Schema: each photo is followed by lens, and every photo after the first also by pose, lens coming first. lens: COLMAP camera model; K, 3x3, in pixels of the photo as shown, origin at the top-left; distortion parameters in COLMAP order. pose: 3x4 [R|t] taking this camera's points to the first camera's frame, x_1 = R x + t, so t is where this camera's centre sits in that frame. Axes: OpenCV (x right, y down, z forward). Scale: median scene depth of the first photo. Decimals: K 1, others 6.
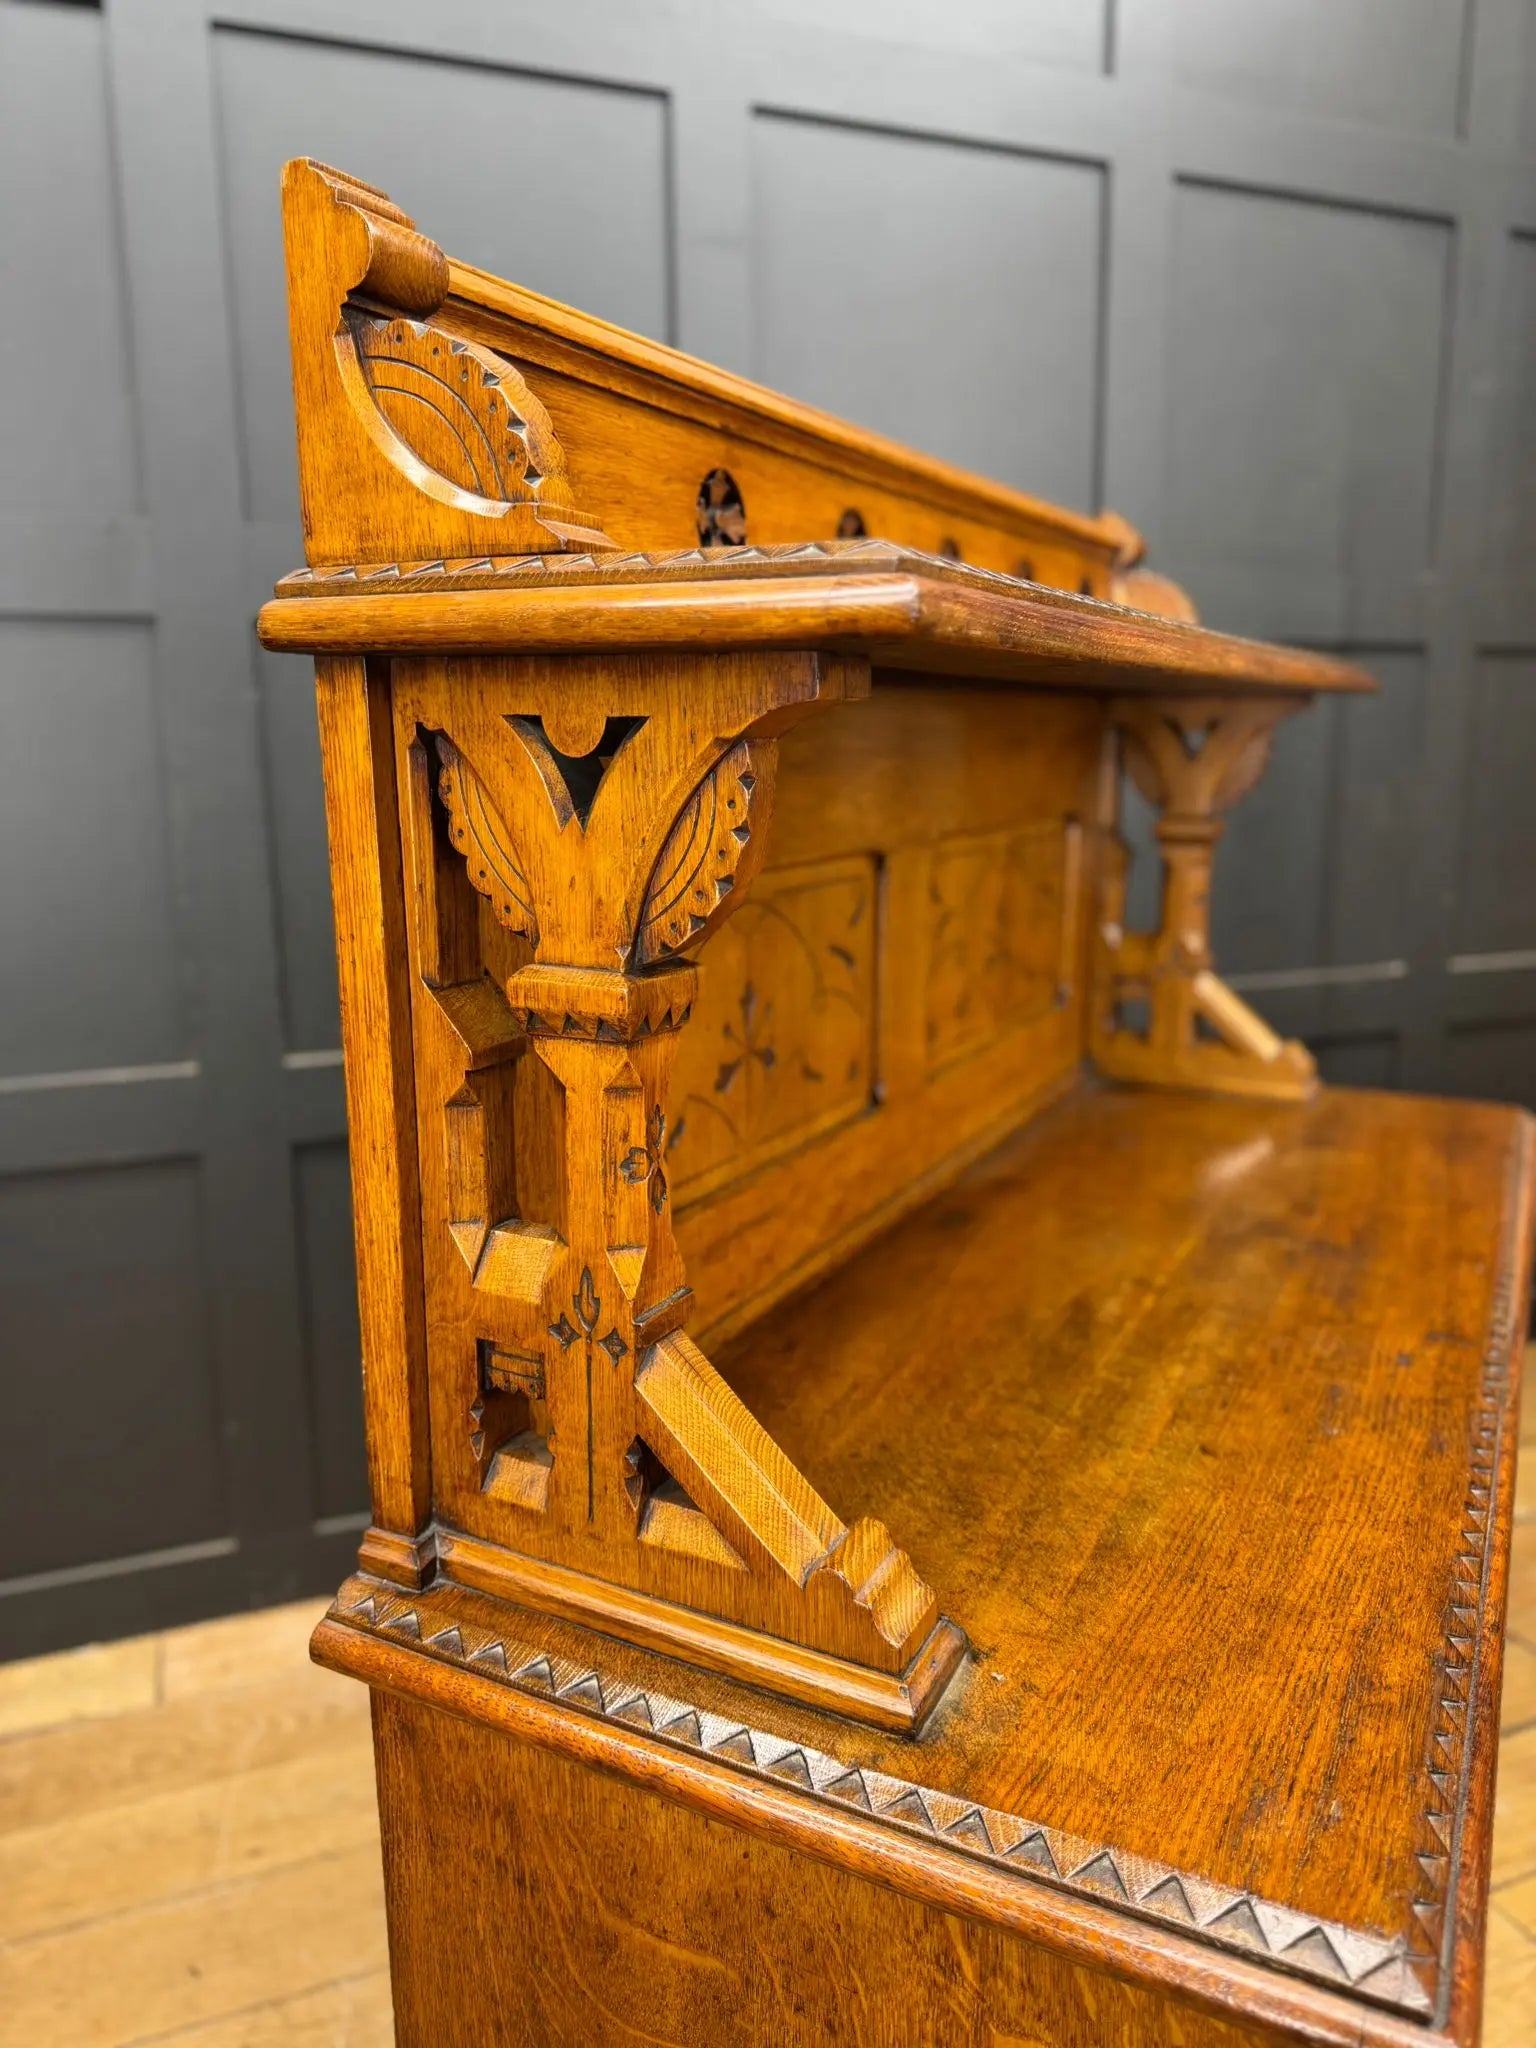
lens RADIAL K [[1460.7, 0, 764.9], [0, 1460.7, 1022.8], [0, 0, 1]] dist [0.057484, -0.098835]
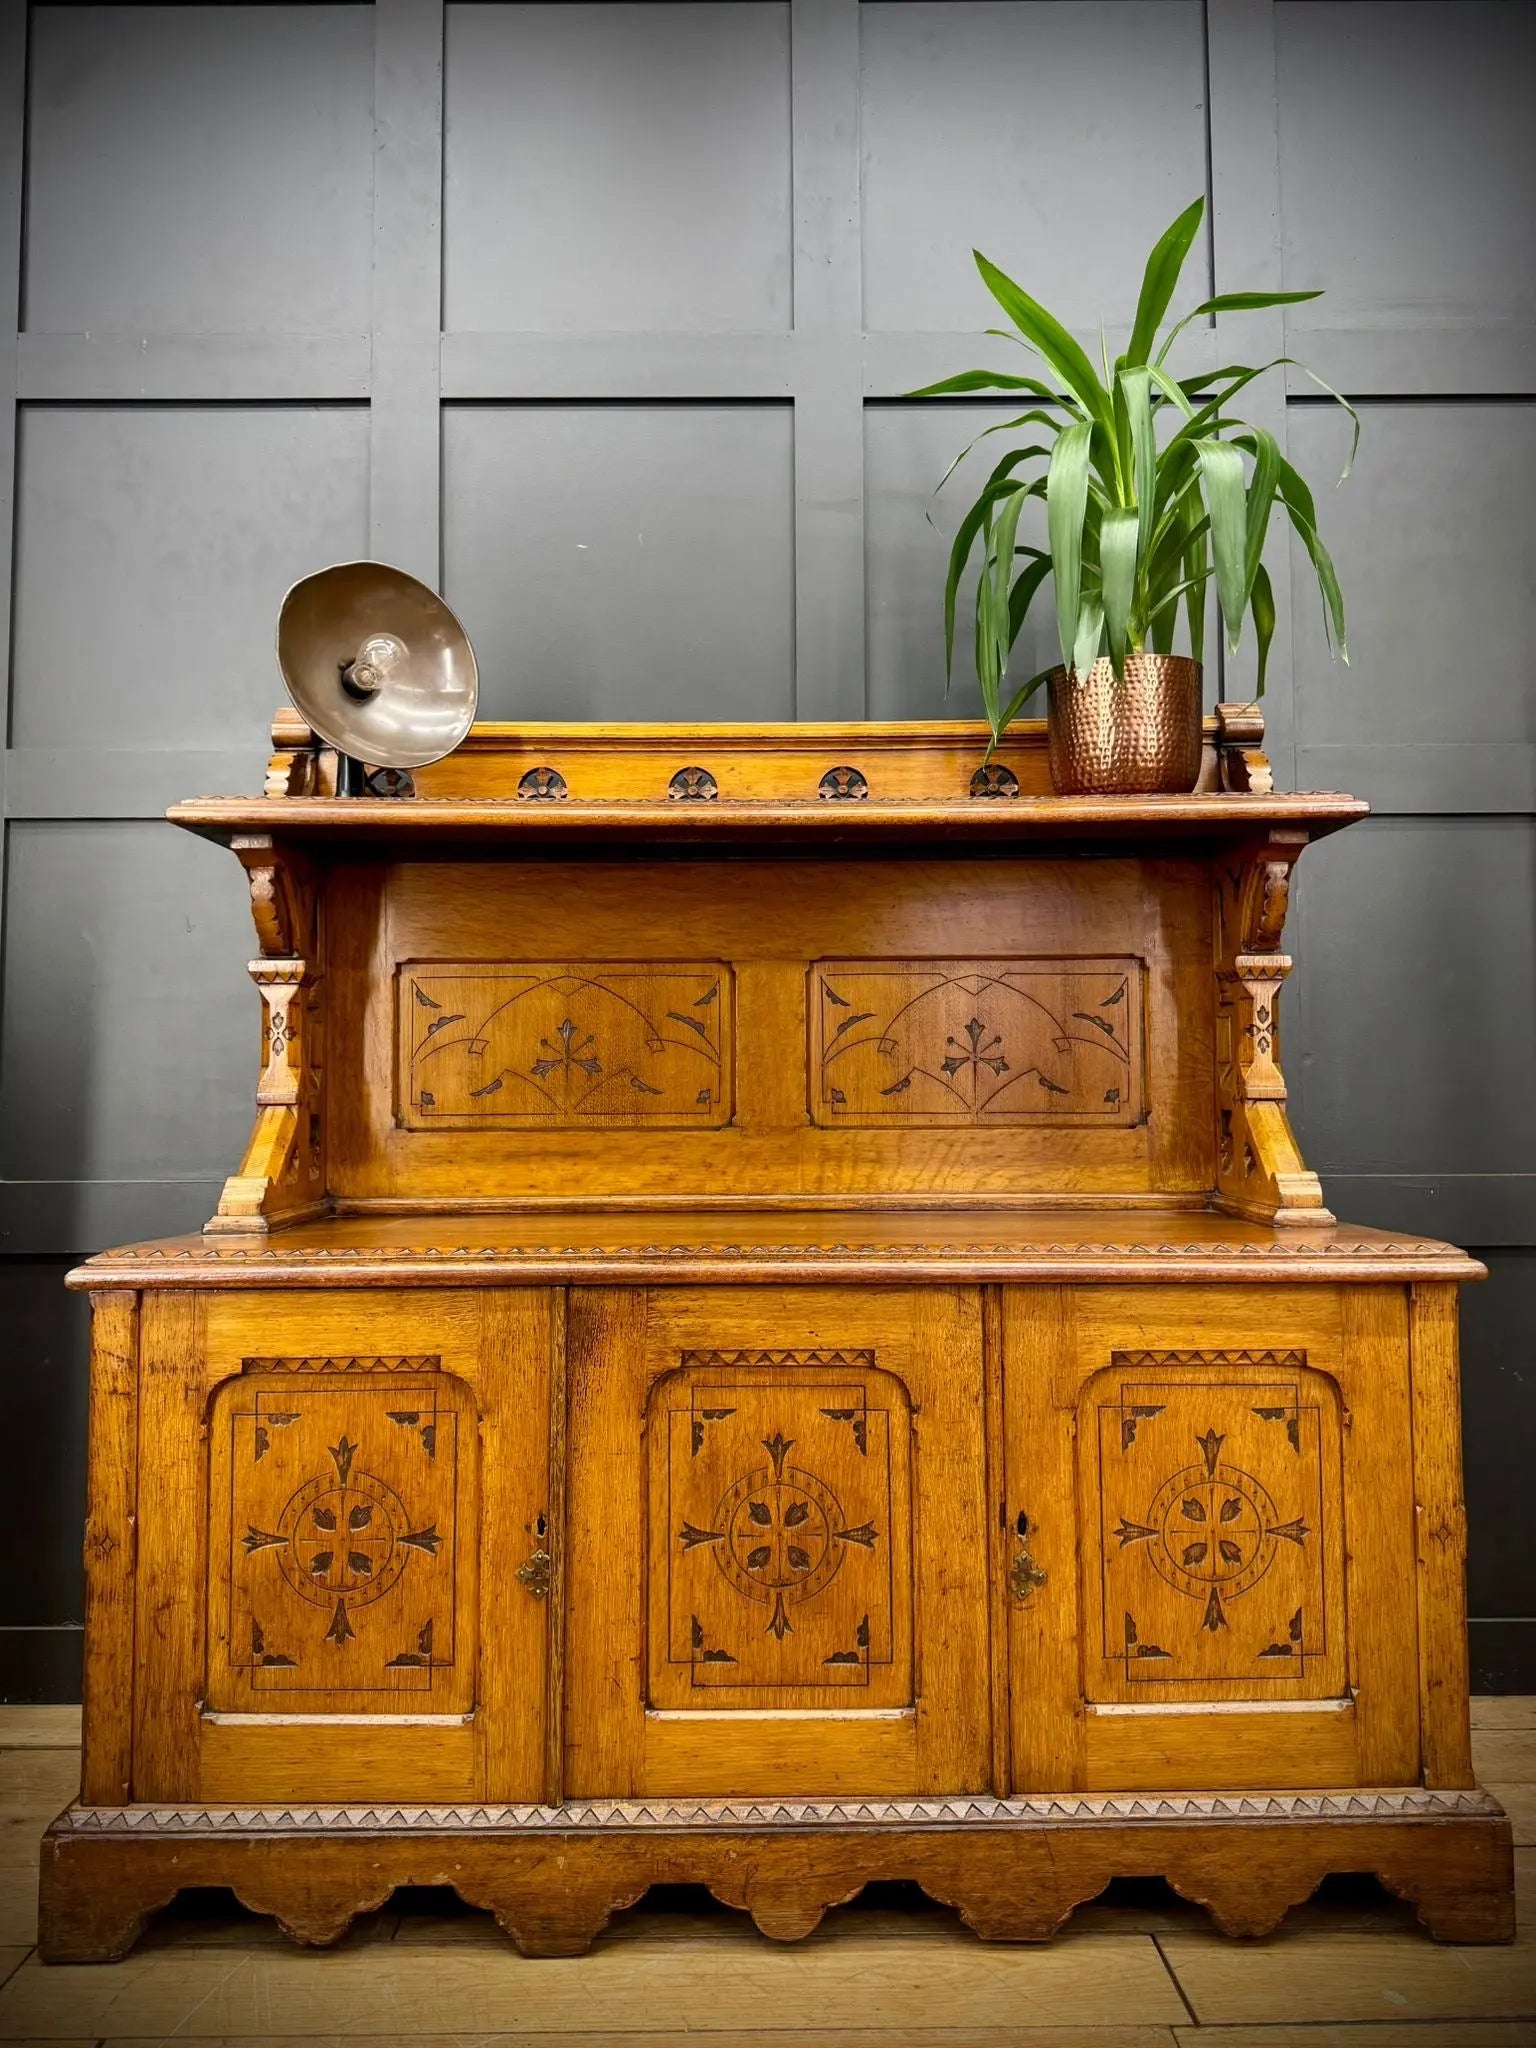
lens RADIAL K [[1565.0, 0, 761.5], [0, 1565.0, 1020.1], [0, 0, 1]] dist [0.052860, -0.084022]
pose [[0.471561, -0.048791, -0.880482, 1.920897], [-0.171402, 0.974354, -0.145790, 0.227841], [0.865015, 0.219666, 0.451105, 0.325060]]
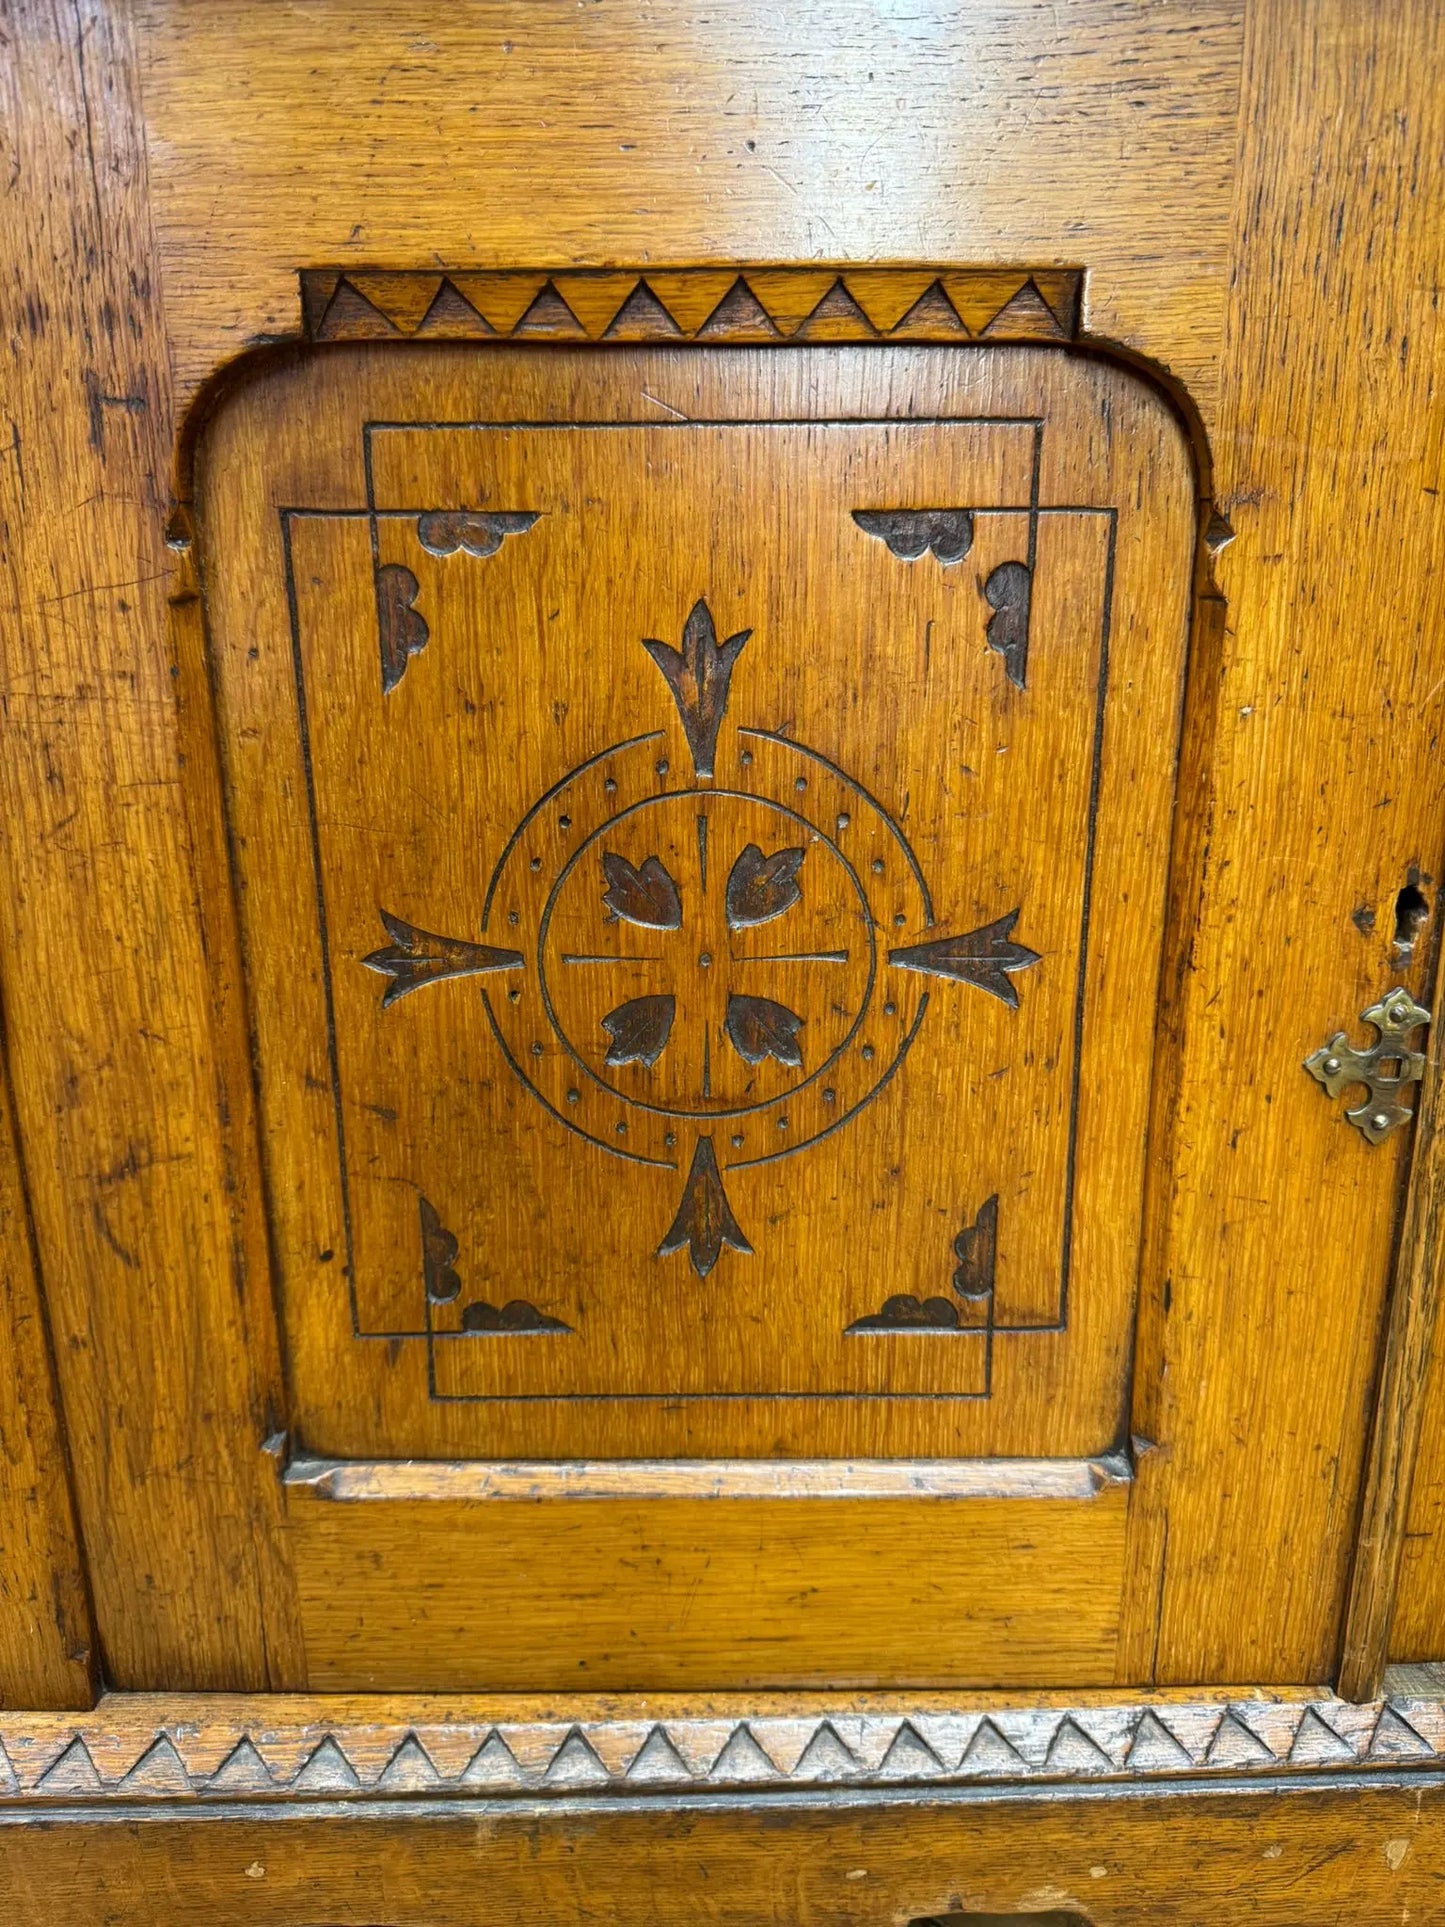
lens RADIAL K [[1374.4, 0, 719.6], [0, 1374.4, 962.3], [0, 0, 1]] dist [0.057484, -0.098835]
pose [[0.483814, 0.238084, -0.842164, 0.678472], [-0.169471, 0.969558, 0.176740, 0.500123], [0.858606, 0.057213, 0.509434, 0.580255]]
